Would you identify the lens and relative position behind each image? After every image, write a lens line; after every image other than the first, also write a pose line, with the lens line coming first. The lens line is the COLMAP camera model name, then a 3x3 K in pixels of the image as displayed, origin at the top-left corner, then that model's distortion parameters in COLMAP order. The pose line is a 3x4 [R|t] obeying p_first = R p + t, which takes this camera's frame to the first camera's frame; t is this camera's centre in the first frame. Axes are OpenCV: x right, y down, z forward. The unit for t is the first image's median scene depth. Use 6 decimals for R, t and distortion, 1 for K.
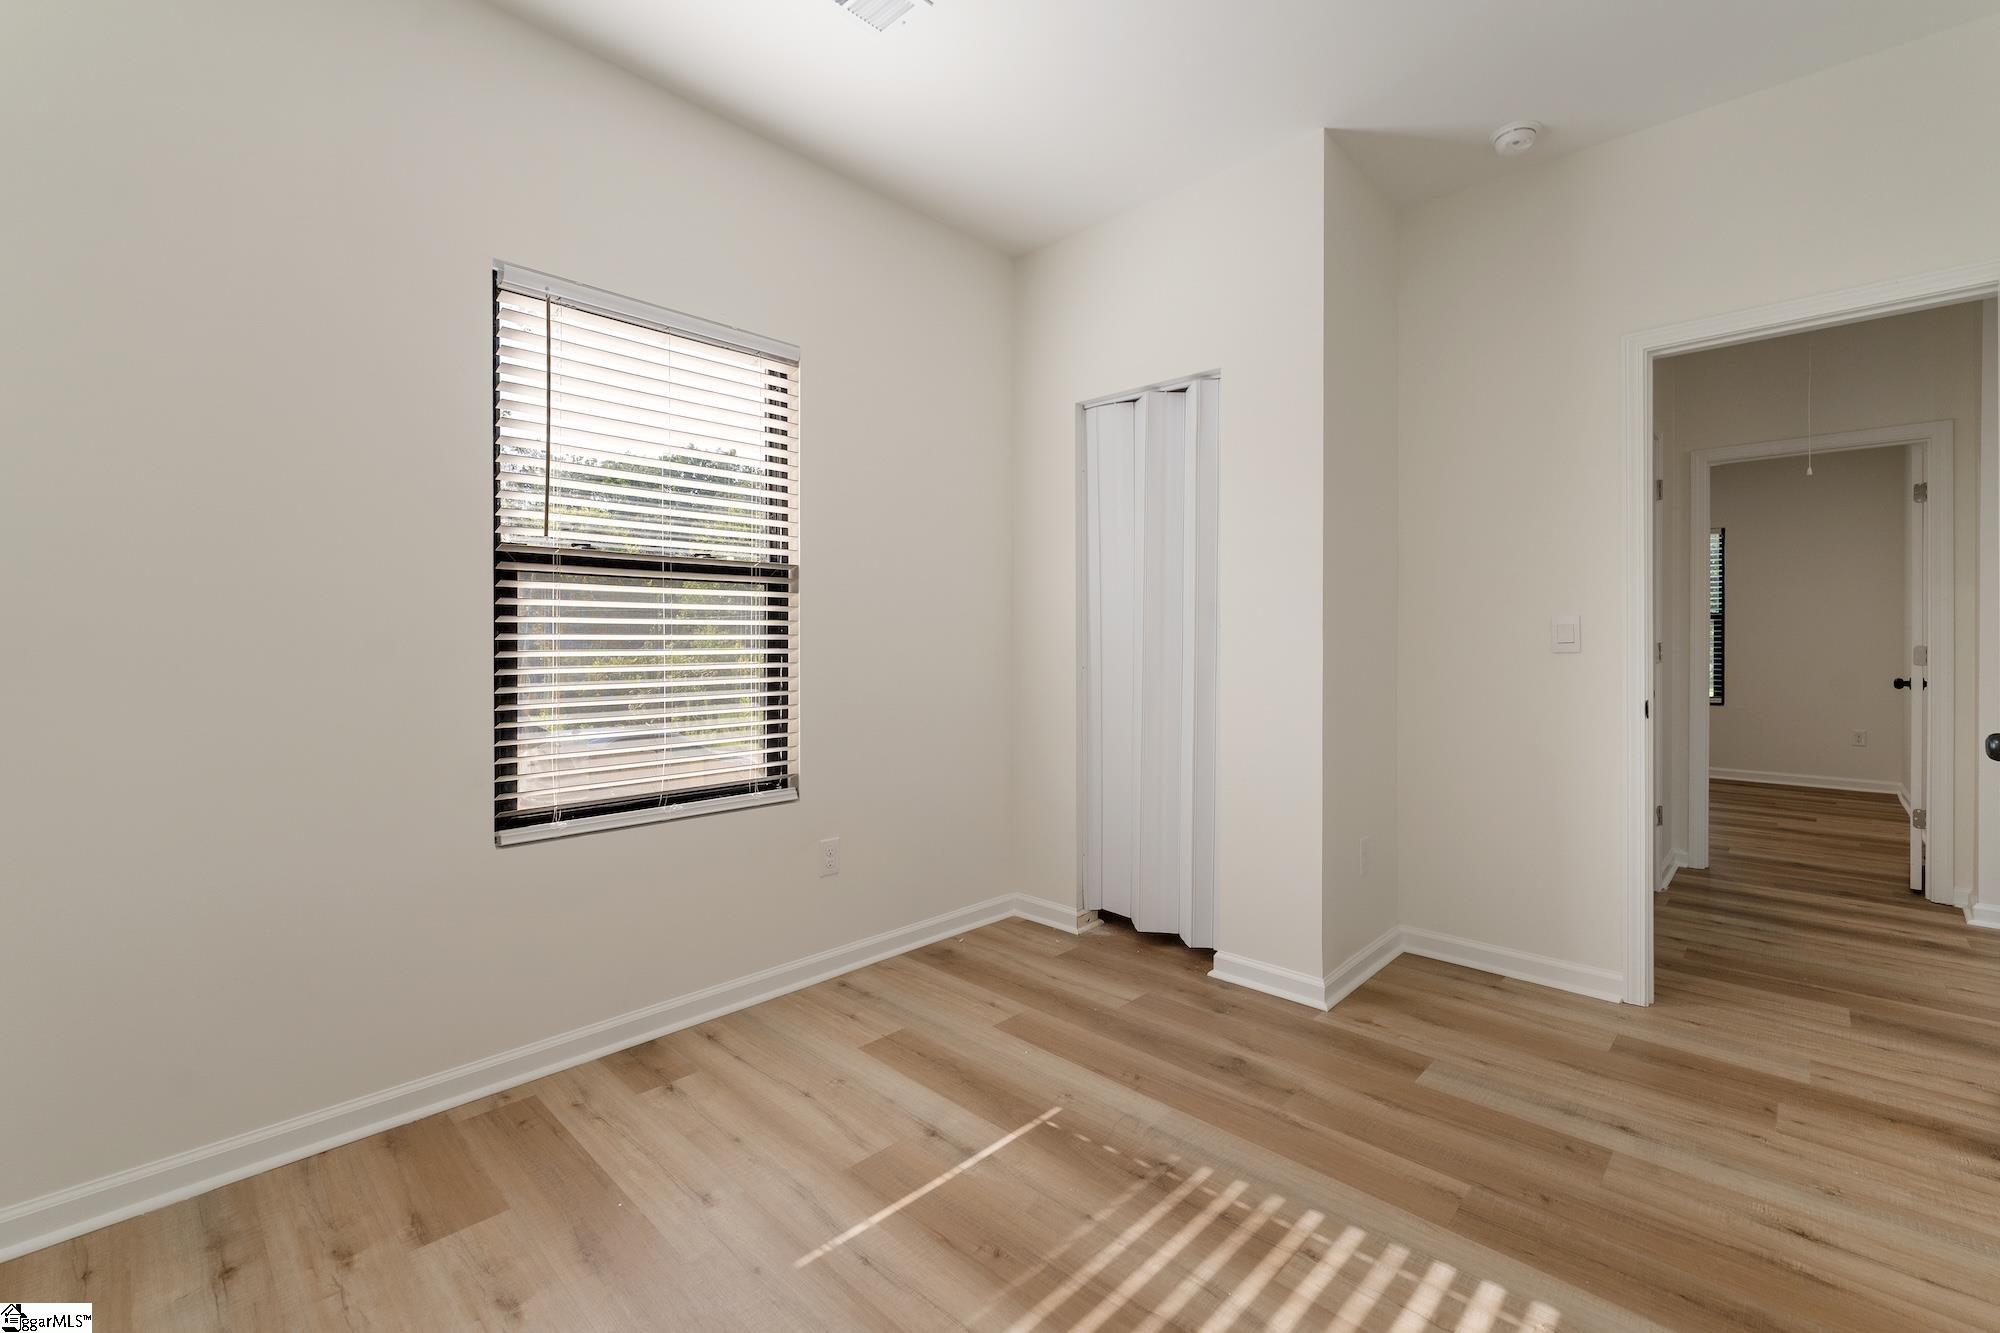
lens RADIAL K [[849.3, 0, 989.1], [0, 849.3, 643.4], [0, 0, 1]] dist [-0.001521, -0.000792]
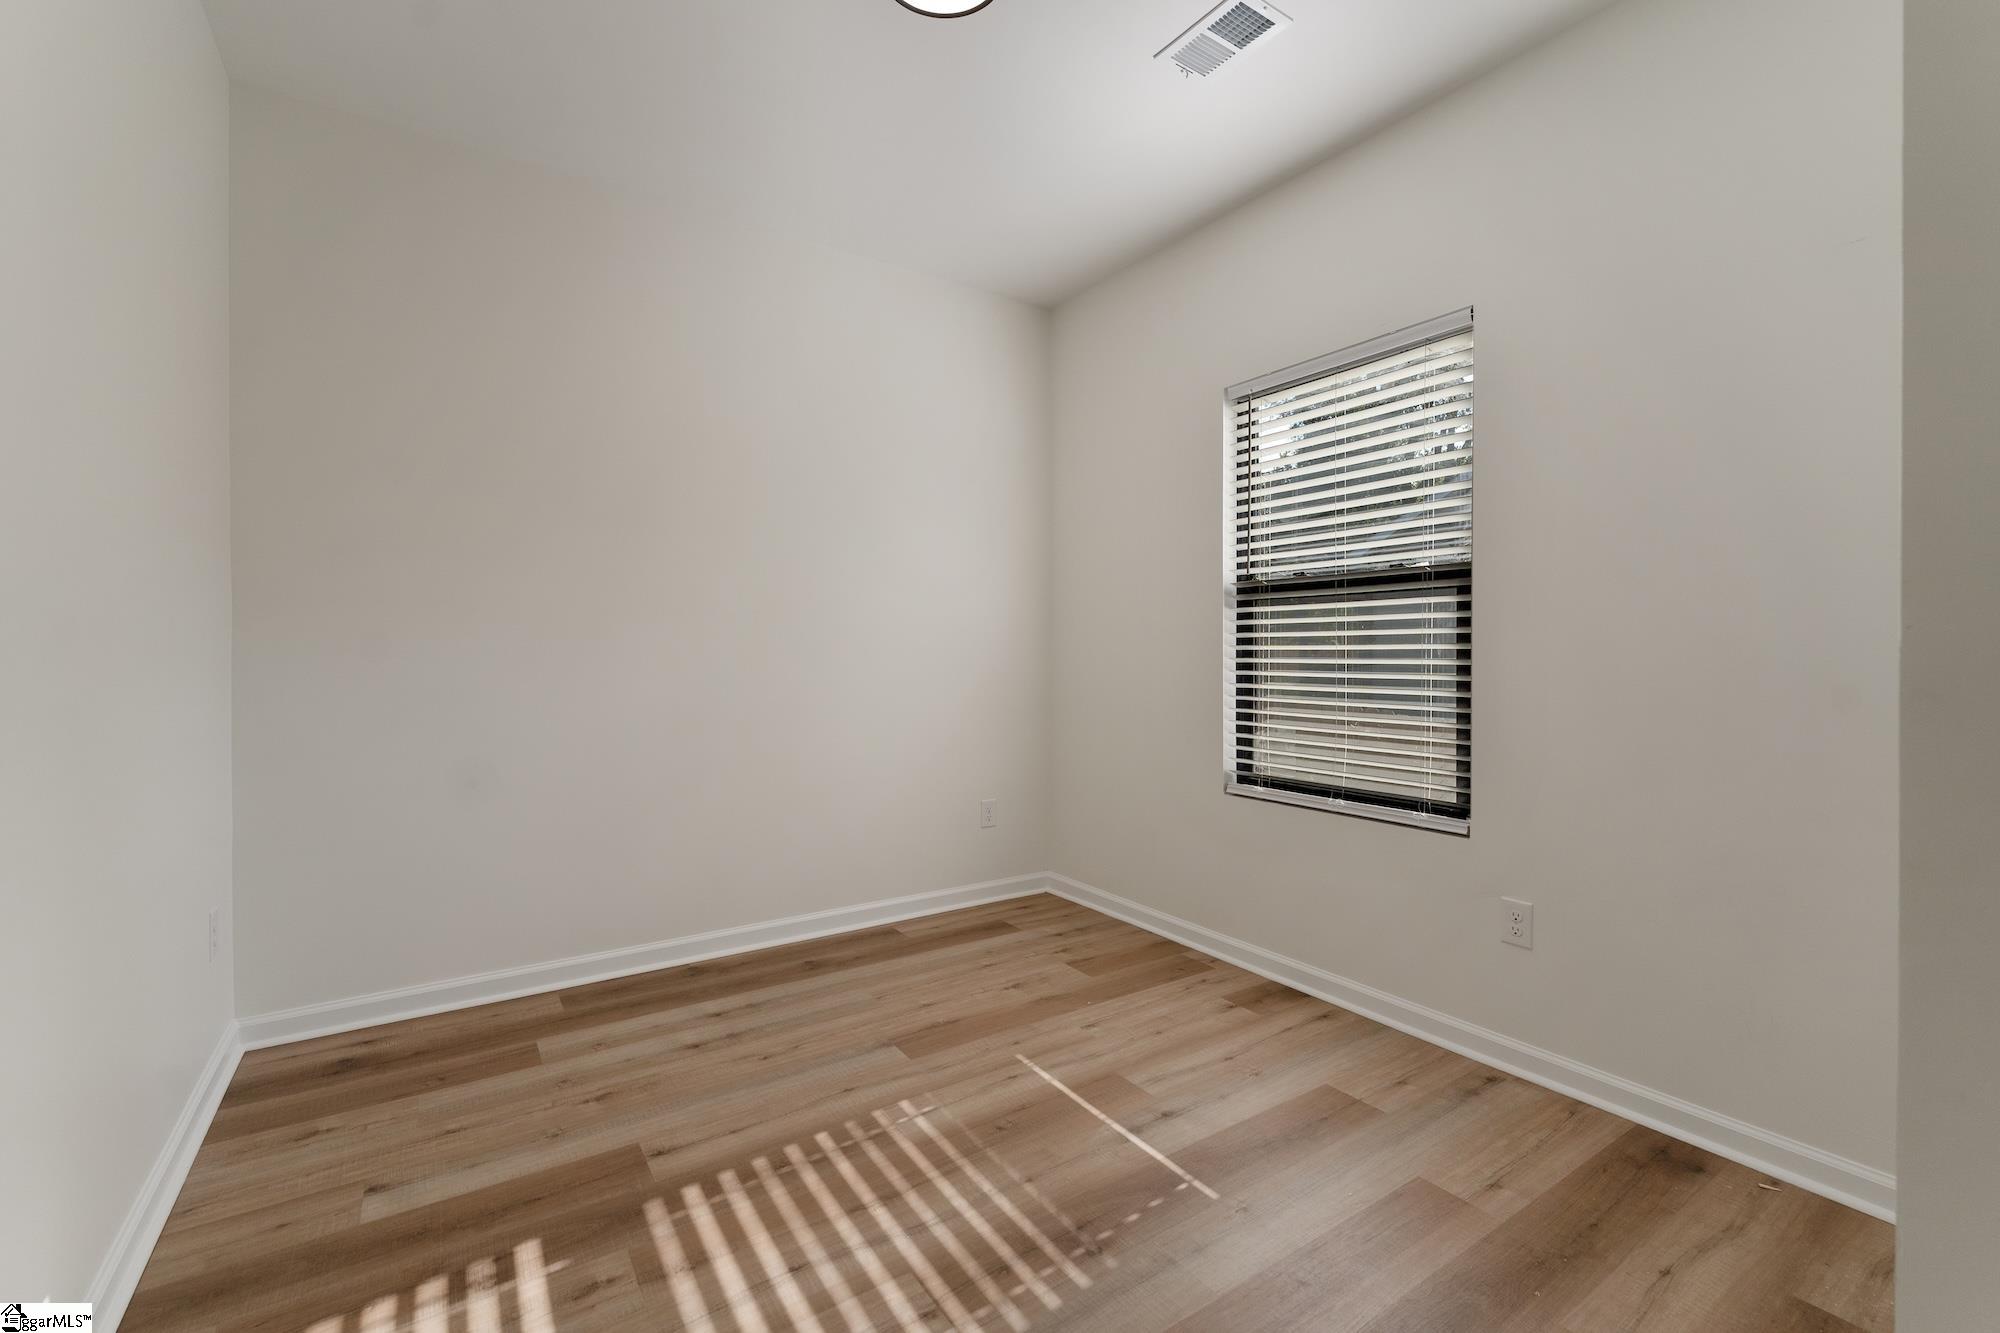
lens RADIAL K [[849.3, 0, 989.1], [0, 849.3, 643.4], [0, 0, 1]] dist [-0.001521, -0.000792]
pose [[-0.218828, -0.007357, -0.975736, 1.013373], [-0.004808, 0.999968, -0.006462, -0.003363], [0.975752, 0.003277, -0.218857, 1.005411]]
